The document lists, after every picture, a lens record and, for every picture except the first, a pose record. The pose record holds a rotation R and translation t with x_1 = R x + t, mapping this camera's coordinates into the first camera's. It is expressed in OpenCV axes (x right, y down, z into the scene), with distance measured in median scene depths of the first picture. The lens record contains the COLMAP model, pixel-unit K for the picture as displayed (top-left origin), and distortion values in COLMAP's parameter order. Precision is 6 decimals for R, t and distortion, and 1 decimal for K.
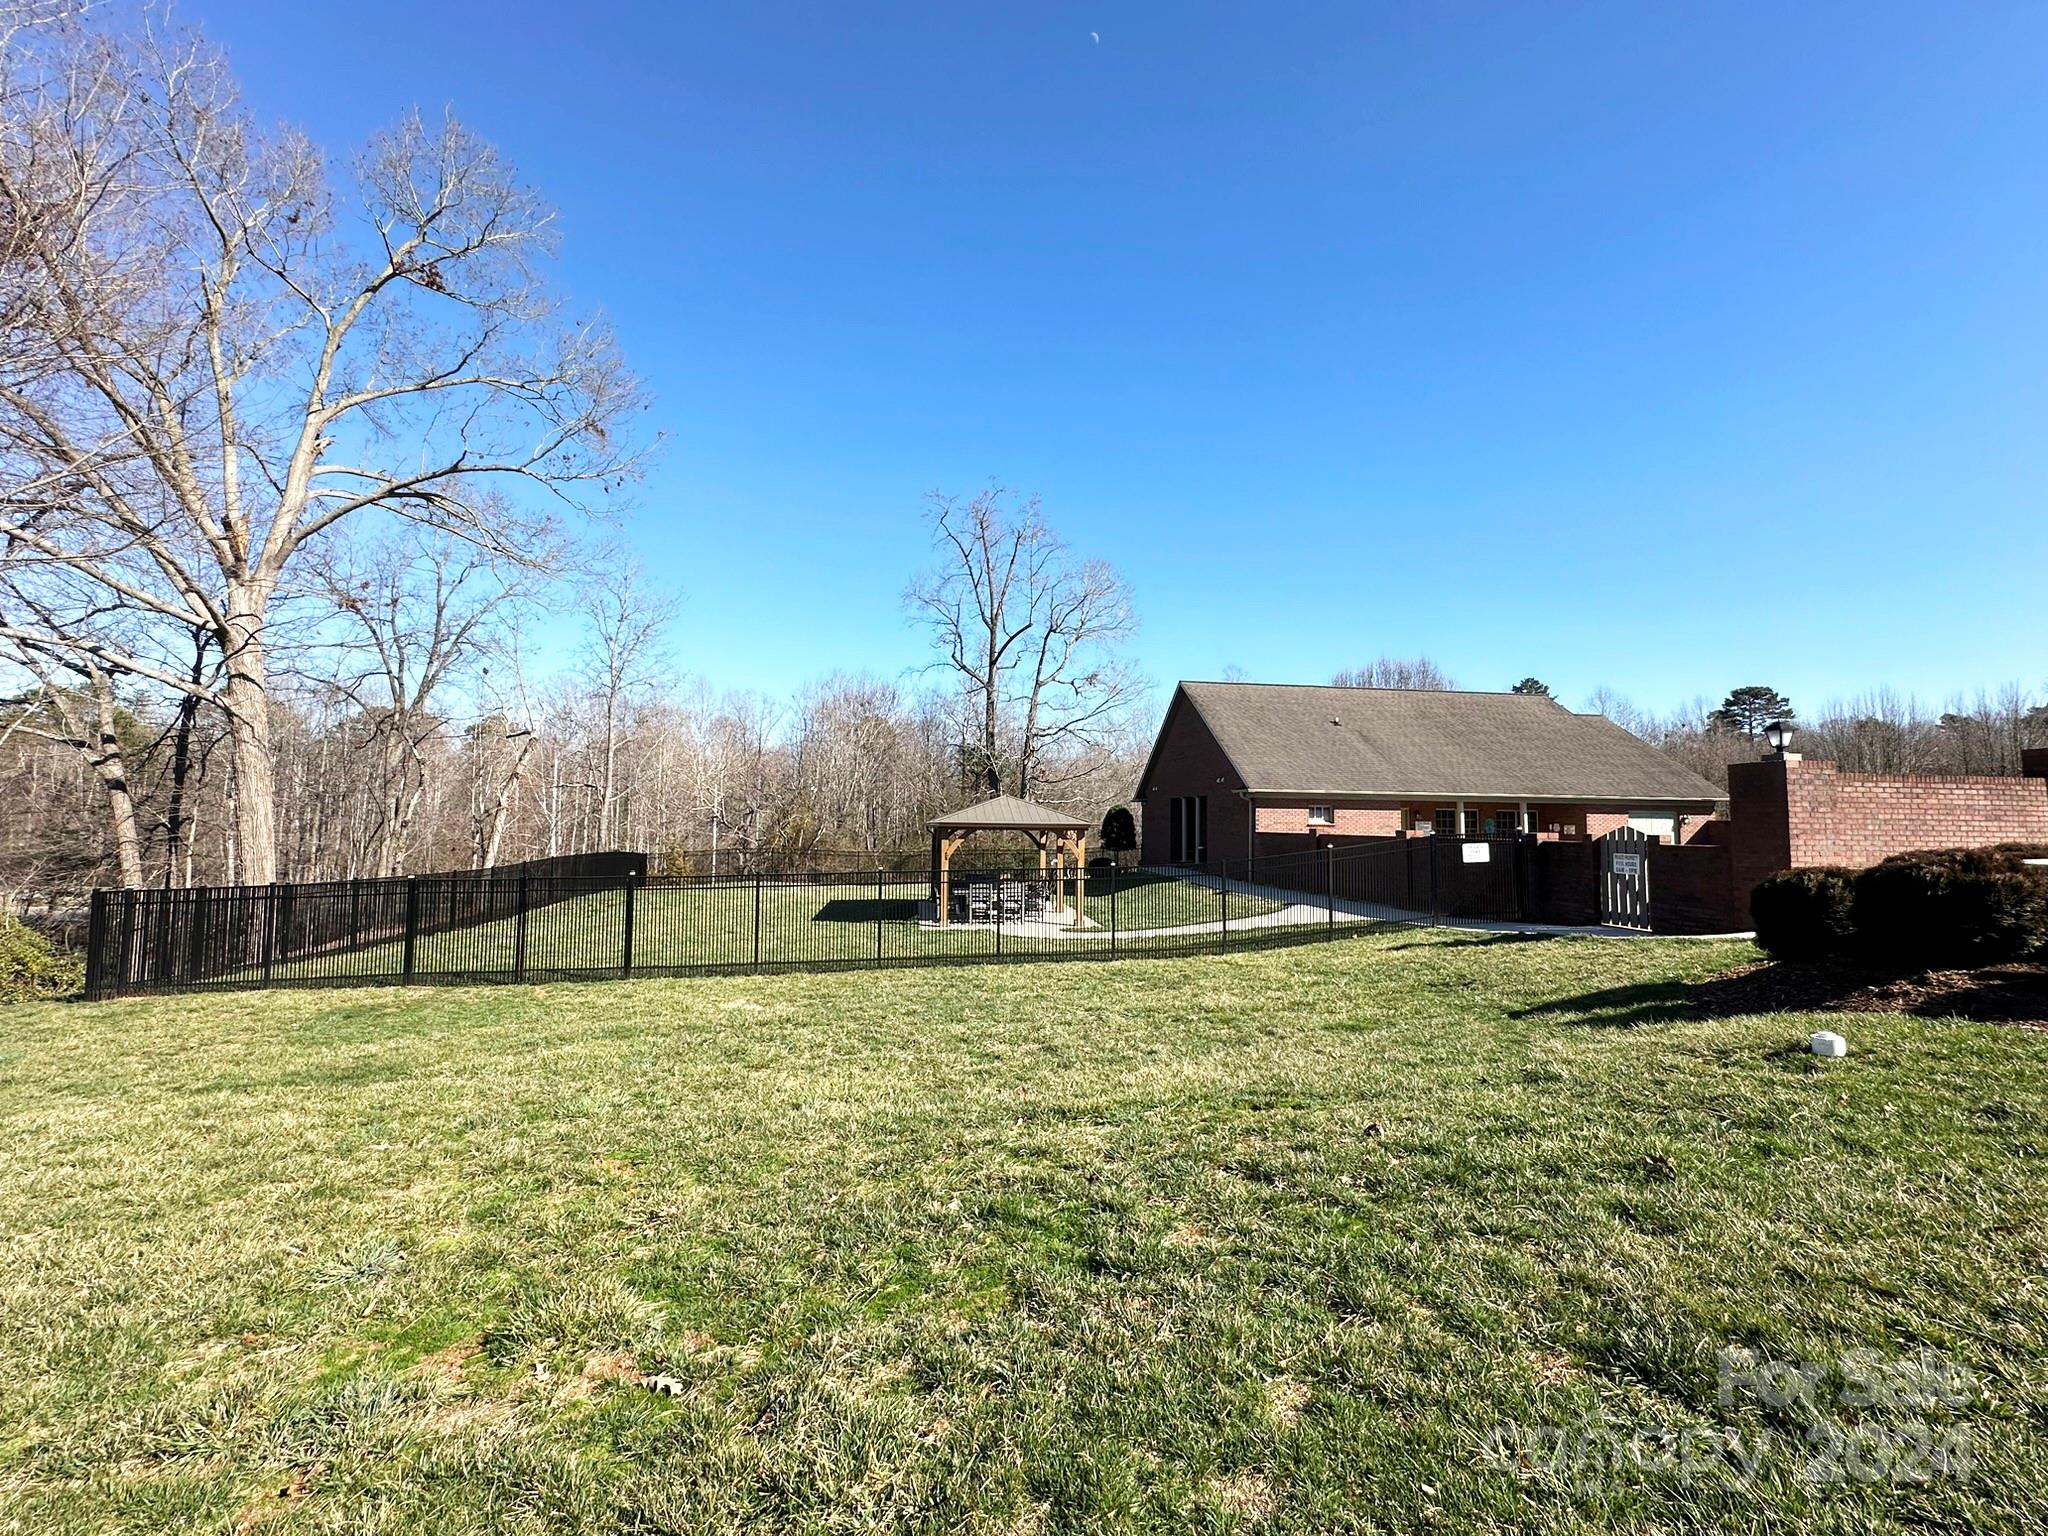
lens RADIAL K [[821.1, 0, 1024.0], [0, 821.1, 768.0], [0, 0, 1]] dist [-0.001691, -0.000162]
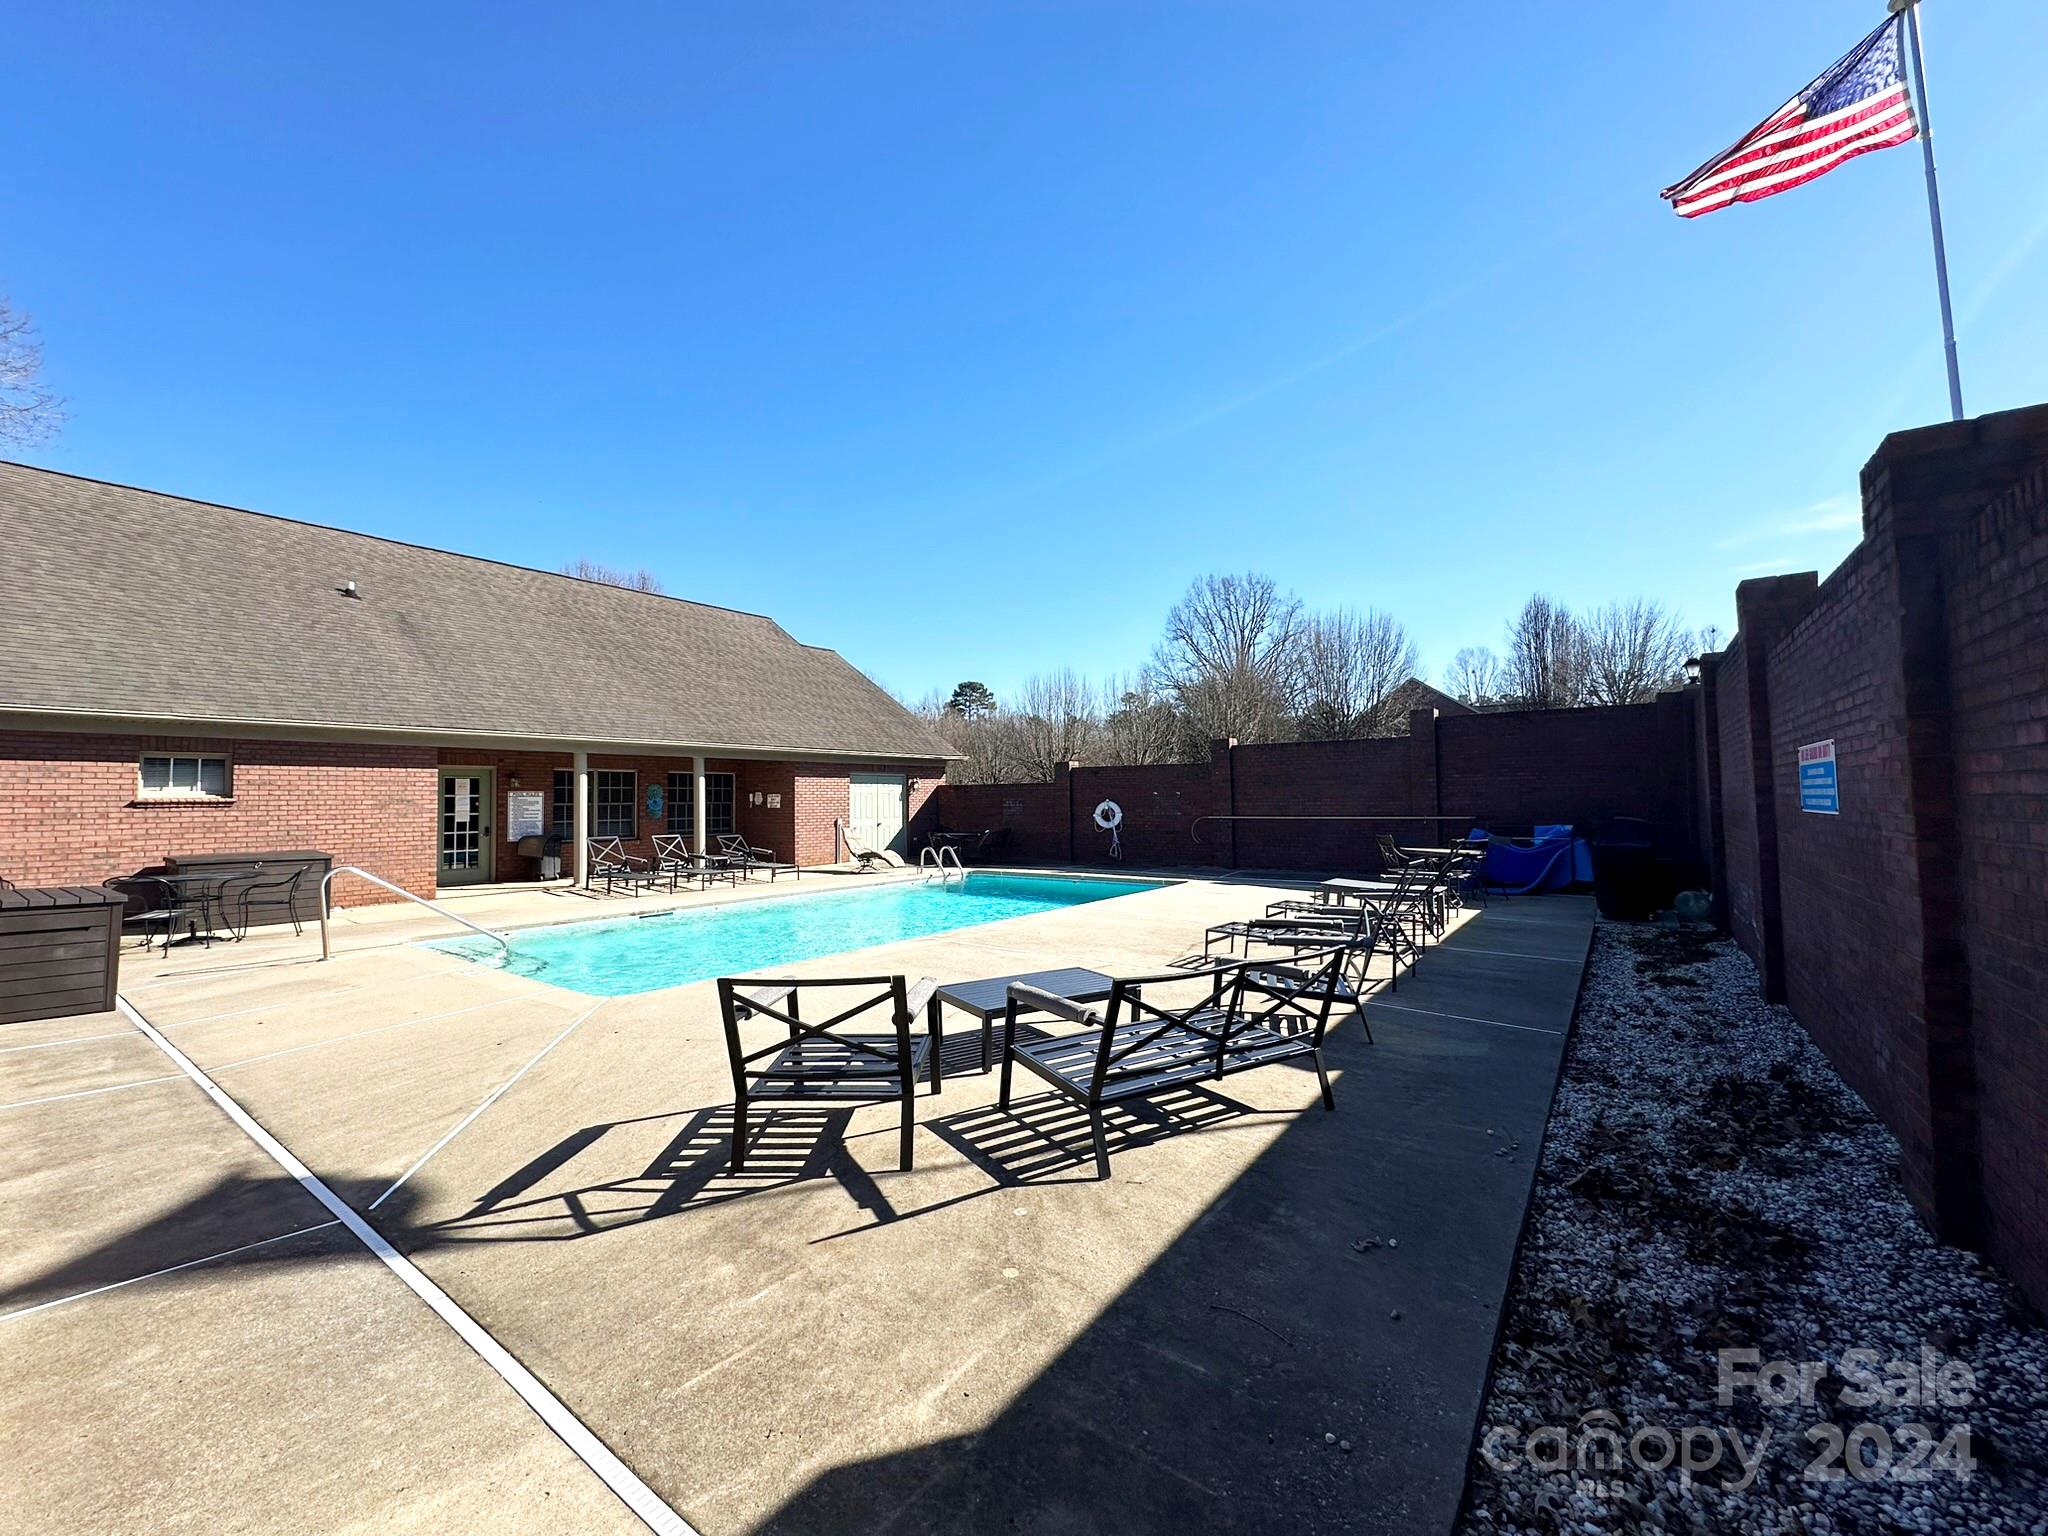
lens RADIAL K [[821.1, 0, 1024.0], [0, 821.1, 768.0], [0, 0, 1]] dist [-0.001691, -0.000162]
pose [[0.700141, 0.007603, 0.713964, 0.261024], [-0.026403, 0.999535, 0.015248, 0.025689], [-0.713516, -0.029526, 0.700017, 0.309651]]
